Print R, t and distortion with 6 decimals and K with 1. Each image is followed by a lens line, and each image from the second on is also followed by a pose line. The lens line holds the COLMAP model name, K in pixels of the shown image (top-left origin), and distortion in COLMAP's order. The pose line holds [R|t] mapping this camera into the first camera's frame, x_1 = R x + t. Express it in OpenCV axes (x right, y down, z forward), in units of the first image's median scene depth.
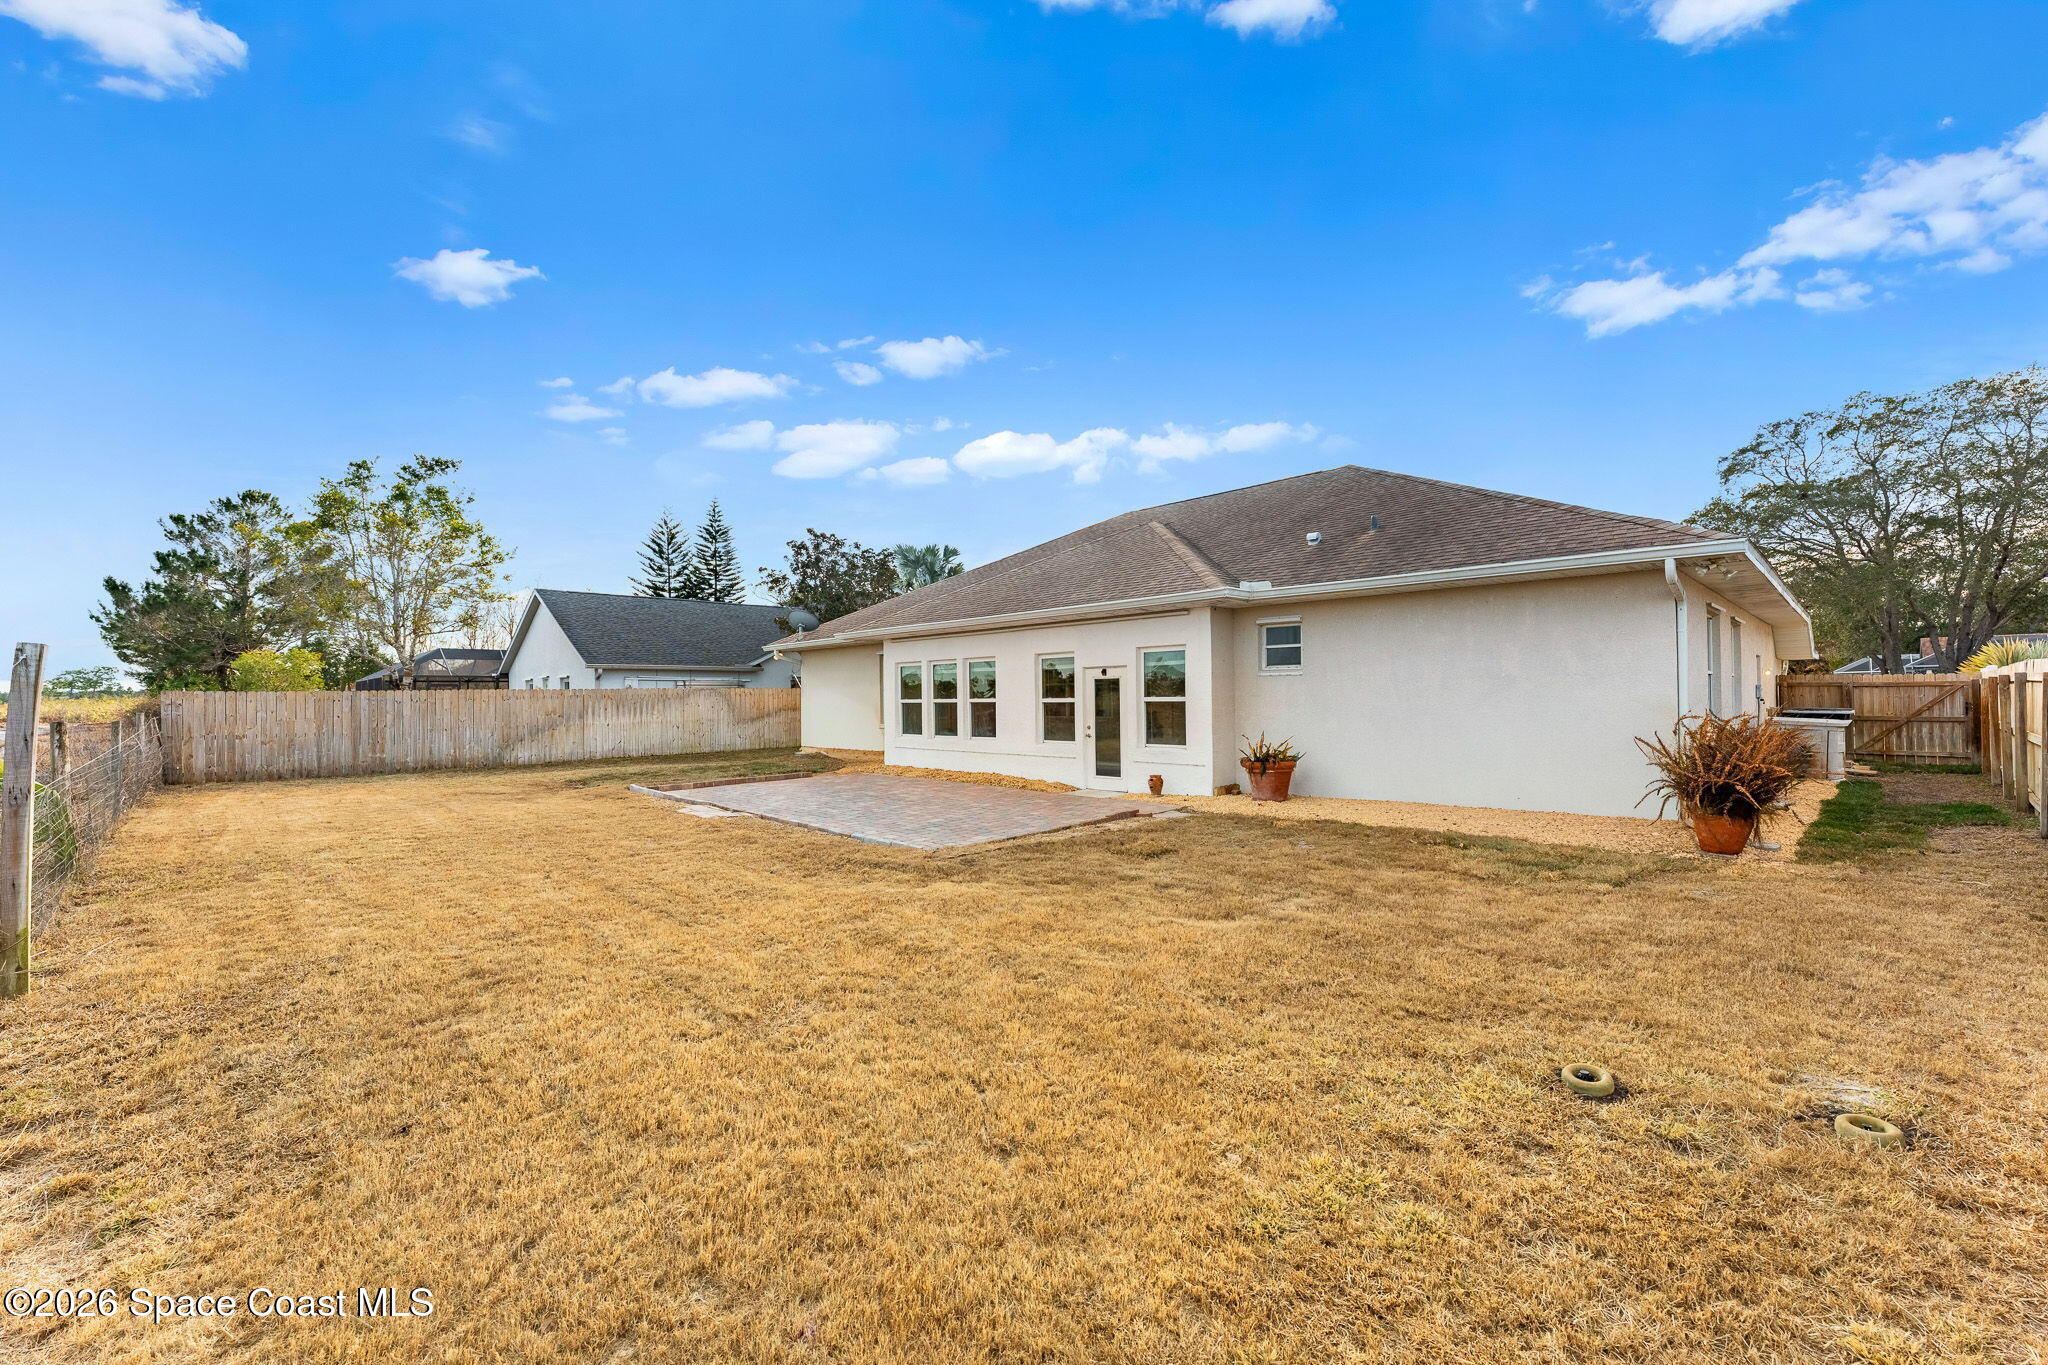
lens RADIAL K [[818.1, 0, 1028.0], [0, 818.1, 692.7], [0, 0, 1]] dist [-0.000735, -0.000105]
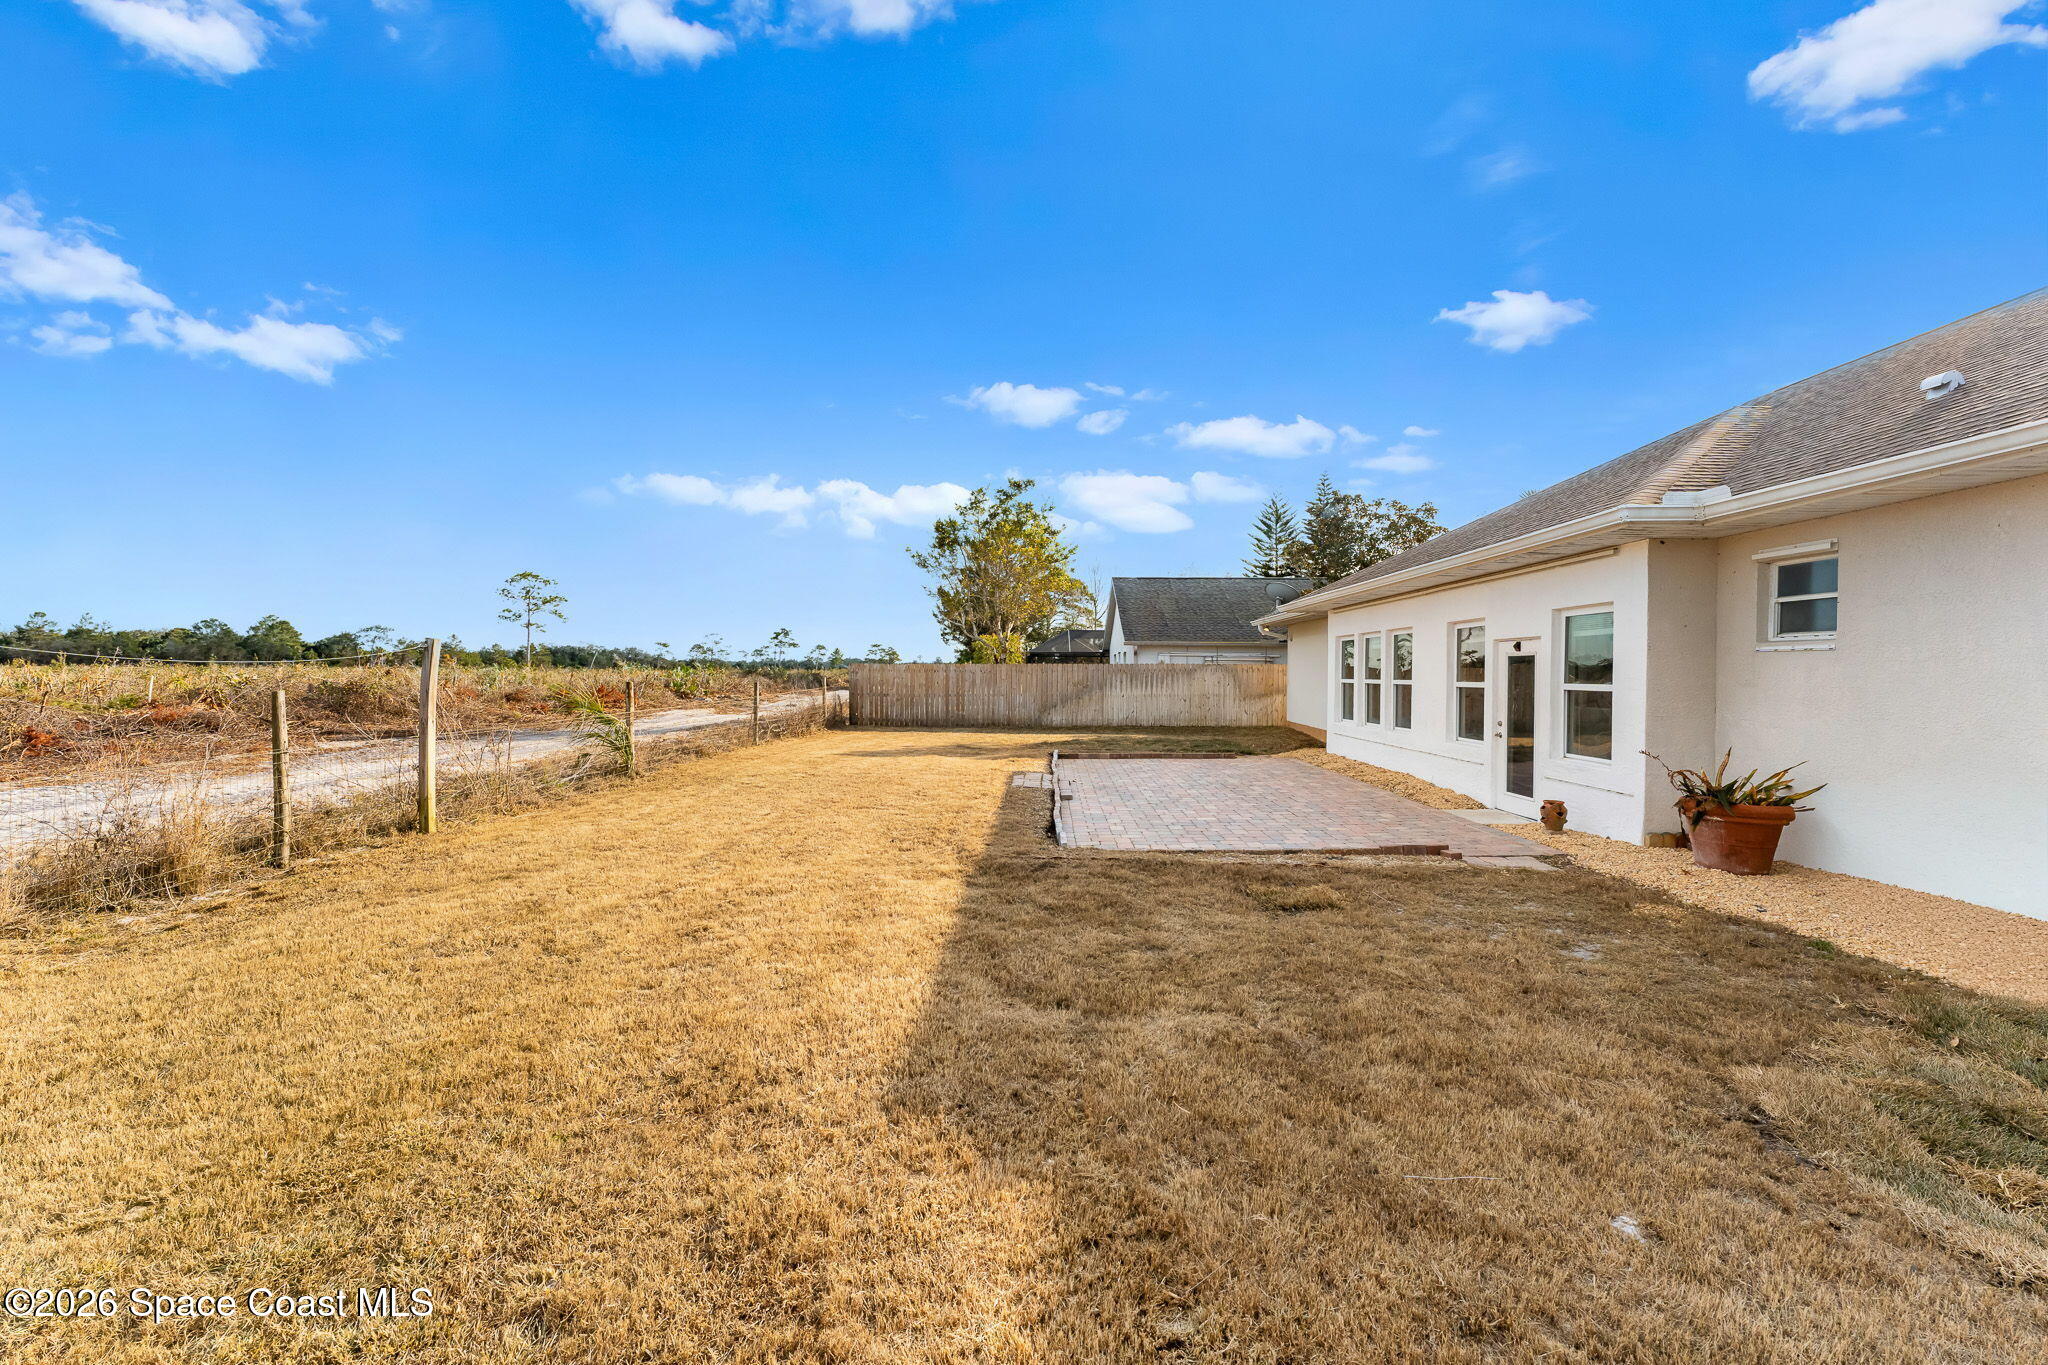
lens RADIAL K [[812.6, 0, 1026.8], [0, 812.6, 684.0], [0, 0, 1]] dist [-0.000188, -0.000051]
pose [[0.695418, 0.025635, -0.718148, 0.251472], [-0.010545, 0.999620, 0.025470, -0.005133], [0.718528, -0.010139, 0.695424, 0.176769]]
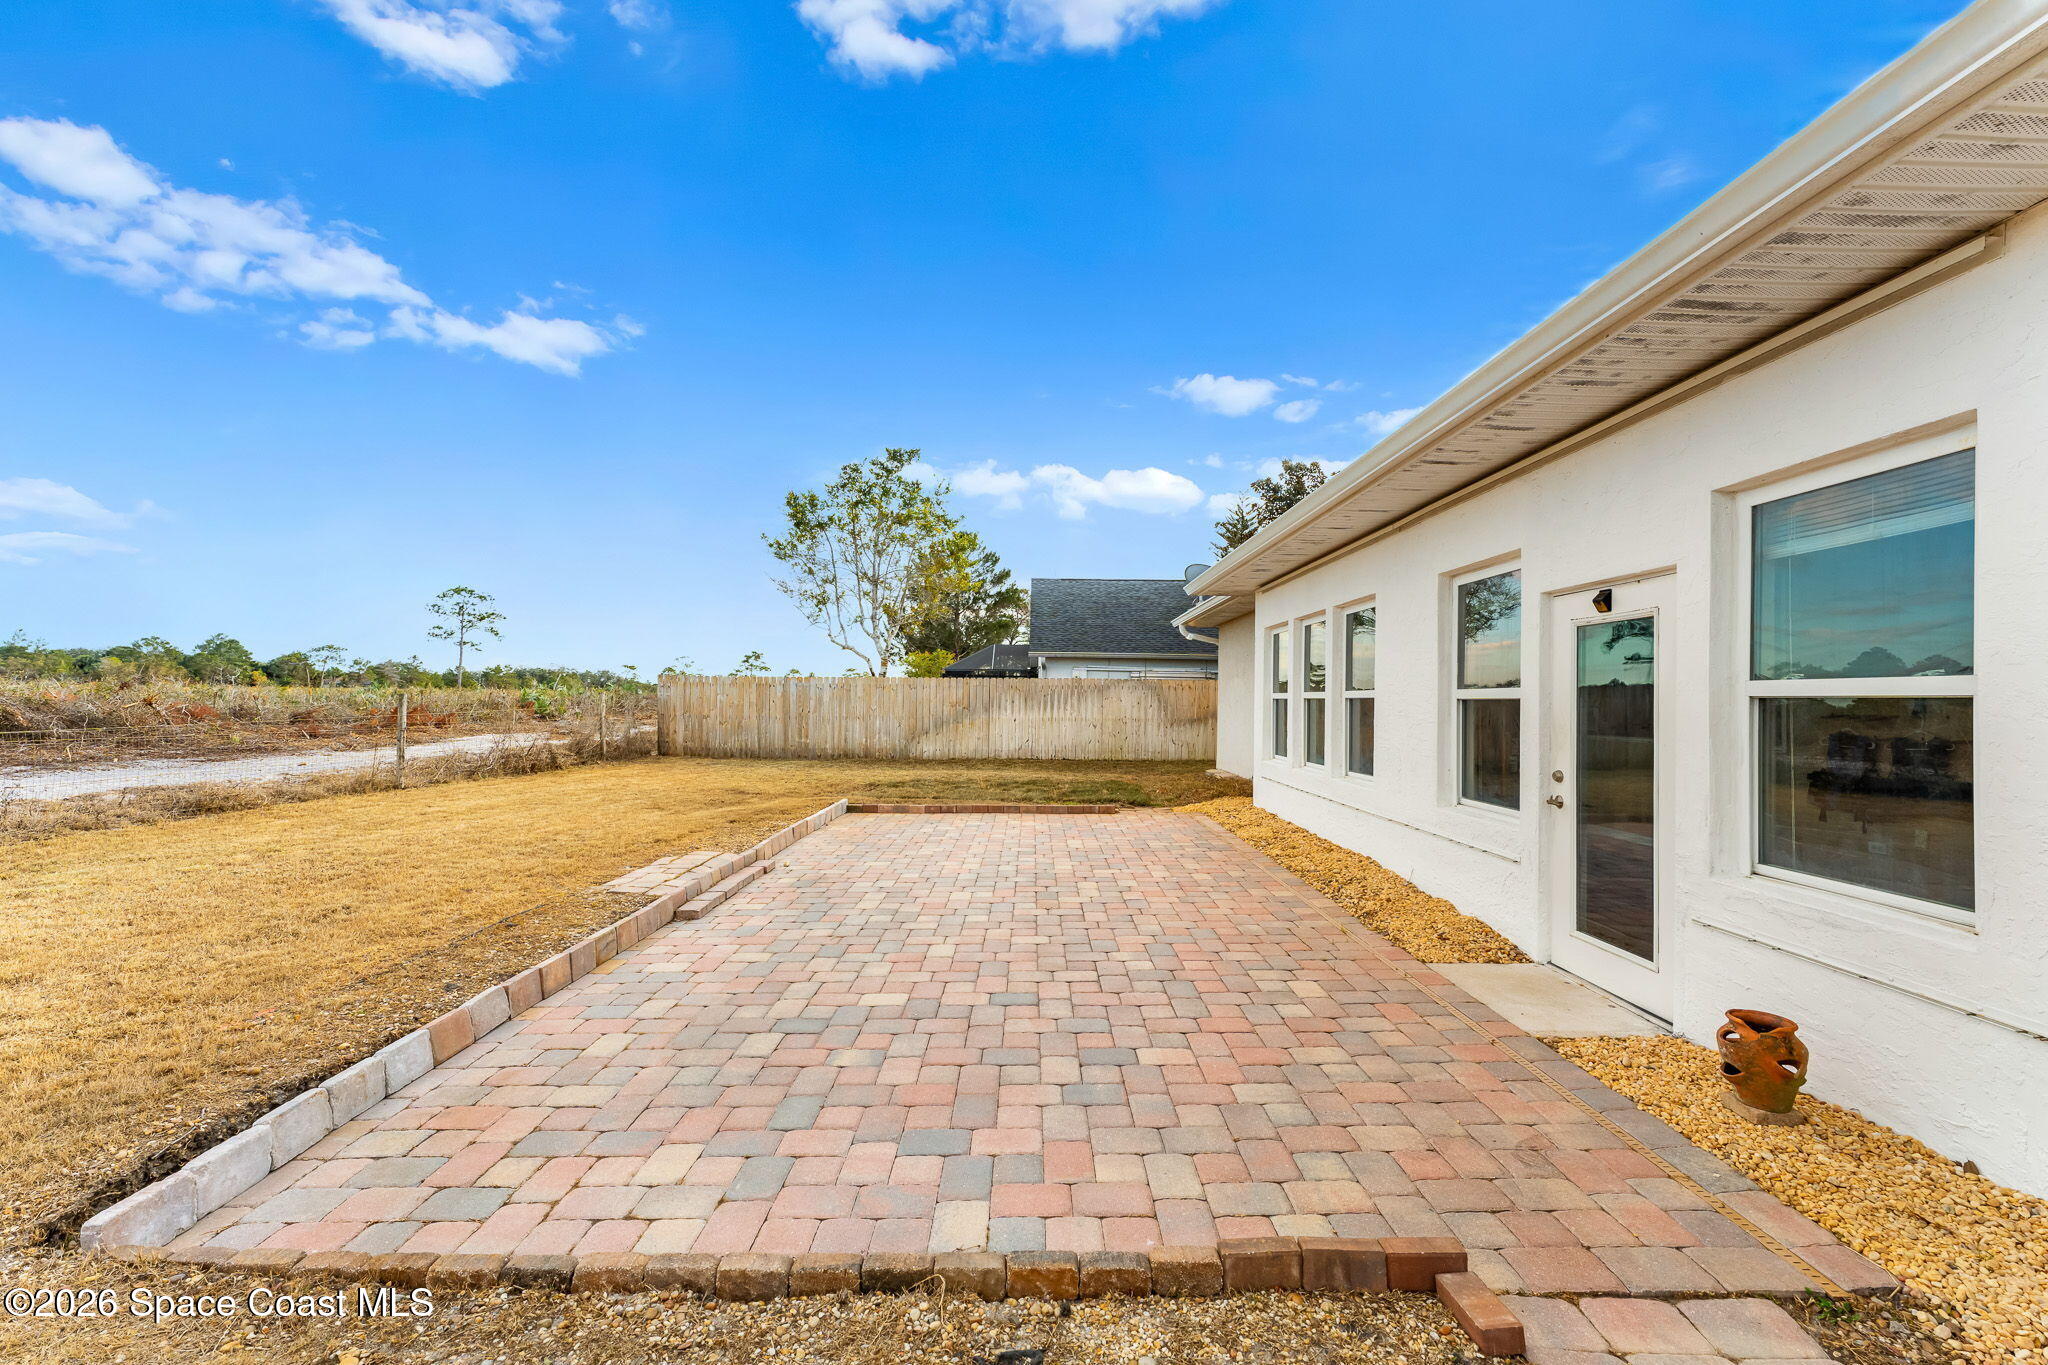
lens RADIAL K [[812.6, 0, 1026.8], [0, 812.6, 684.0], [0, 0, 1]] dist [-0.000188, -0.000051]
pose [[0.708573, 0.007265, -0.705600, 0.128779], [-0.017789, 0.999813, -0.007569, 0.010110], [0.705413, 0.017915, 0.708570, 0.529161]]
